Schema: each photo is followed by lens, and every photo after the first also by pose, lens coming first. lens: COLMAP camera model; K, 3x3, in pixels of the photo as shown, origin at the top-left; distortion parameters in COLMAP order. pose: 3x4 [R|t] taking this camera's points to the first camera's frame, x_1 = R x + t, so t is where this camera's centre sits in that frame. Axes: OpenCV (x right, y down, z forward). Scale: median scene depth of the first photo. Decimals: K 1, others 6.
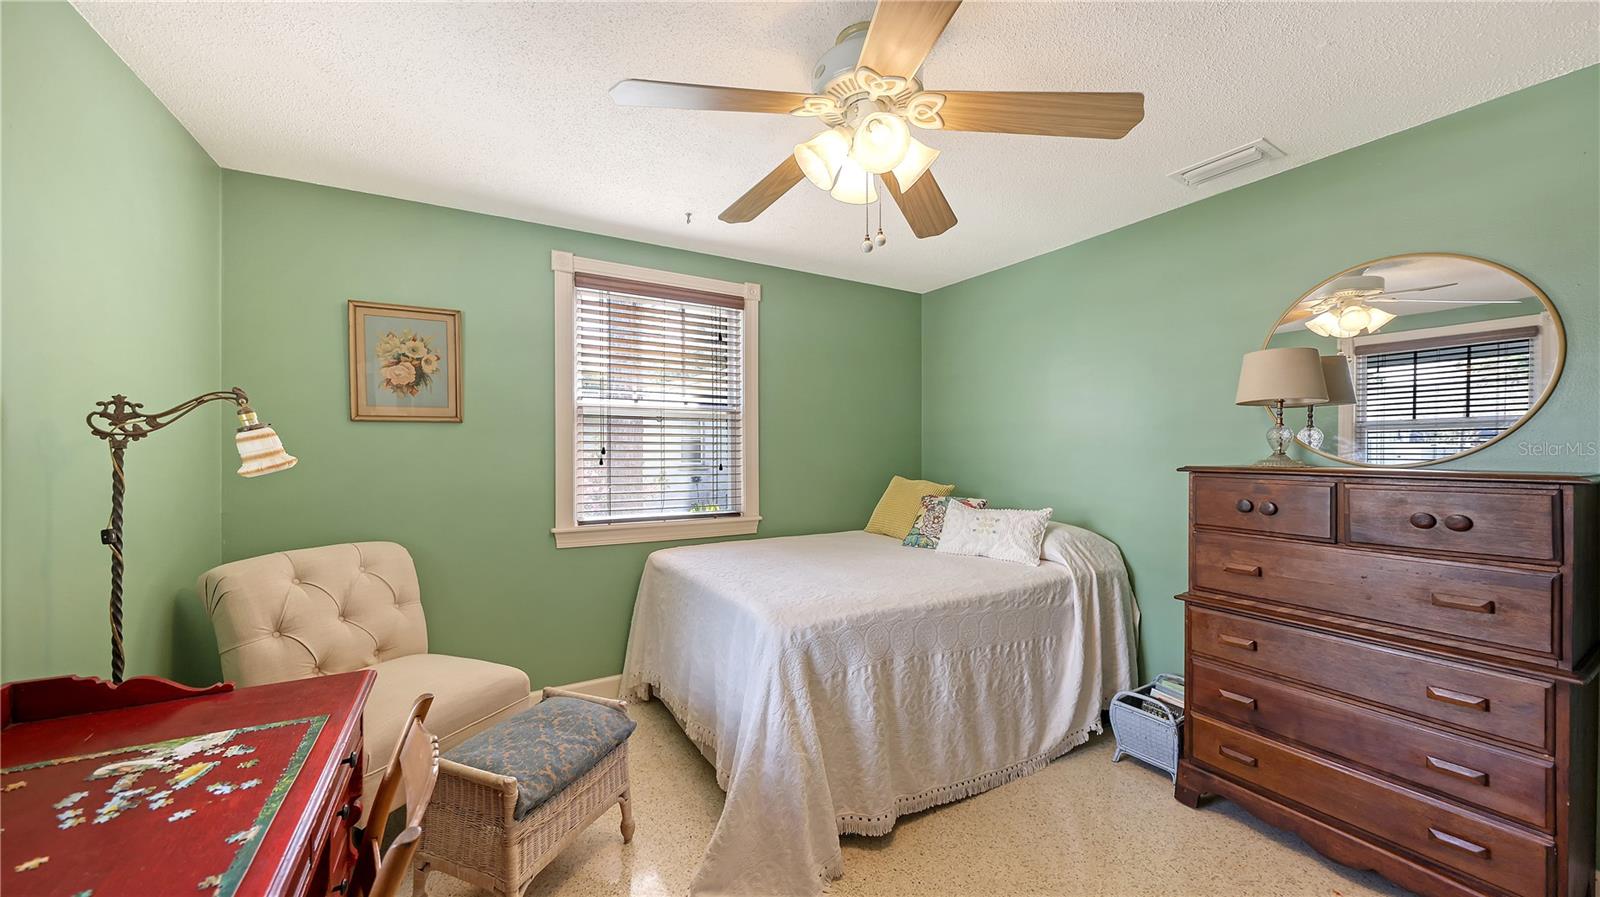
lens RADIAL K [[556.0, 0, 798.6], [0, 556.0, 446.8], [0, 0, 1]] dist [0.002011, 0.000029]
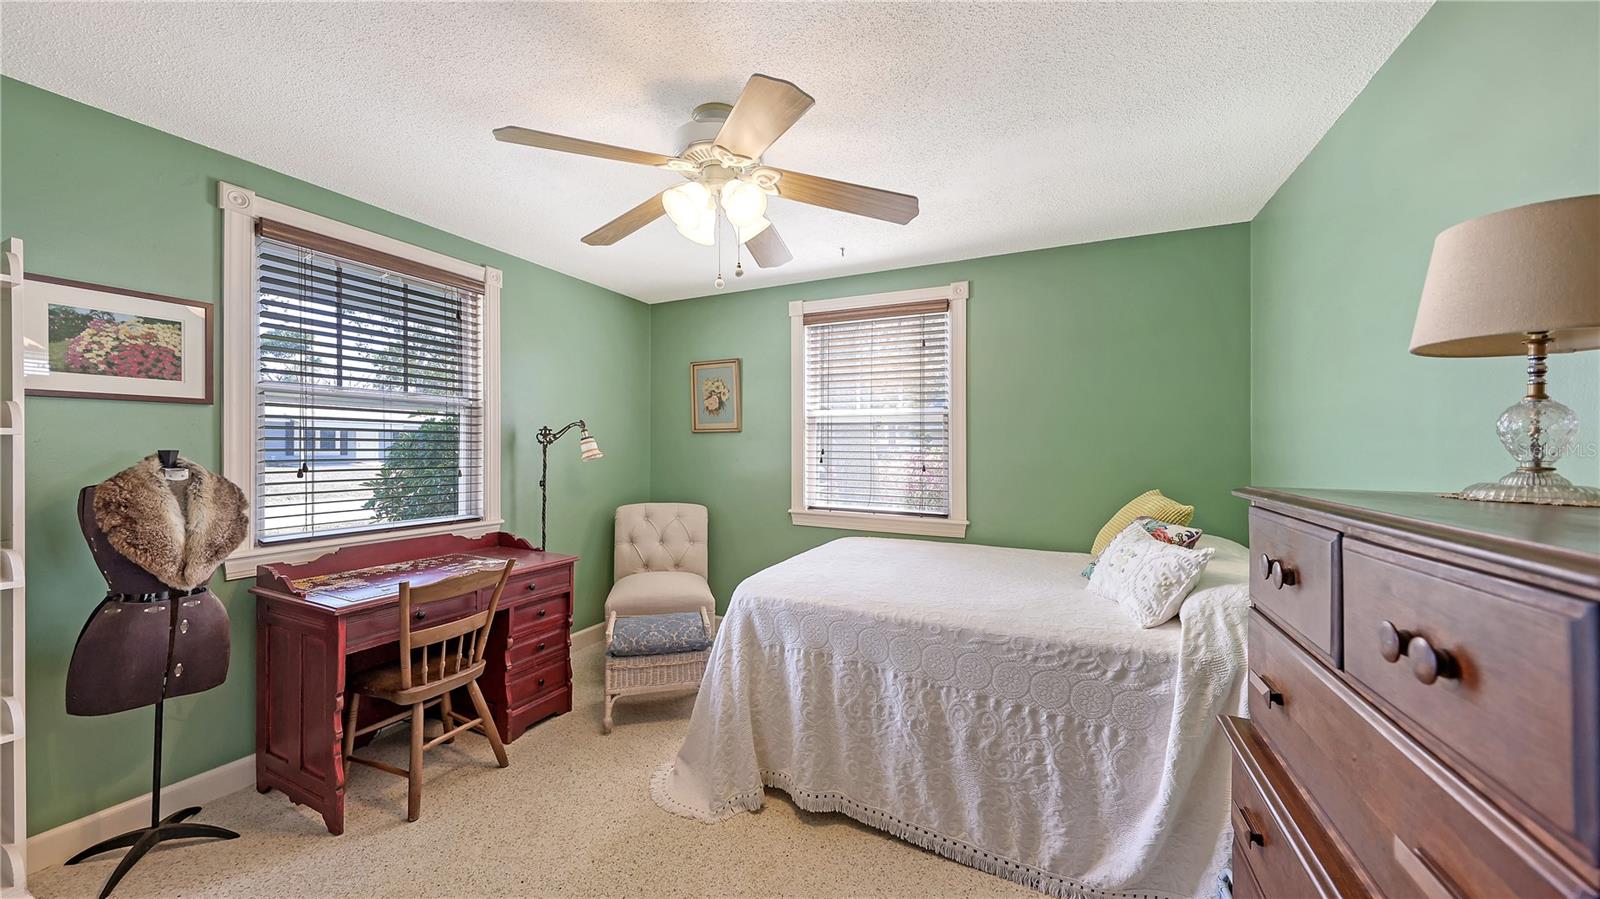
lens RADIAL K [[556.0, 0, 799.7], [0, 556.0, 451.7], [0, 0, 1]] dist [0.002011, 0.000029]
pose [[0.568519, 0.007137, -0.822640, 0.831179], [-0.004463, 0.999974, 0.005592, 0.000779], [0.822658, 0.000492, 0.568536, 0.311363]]
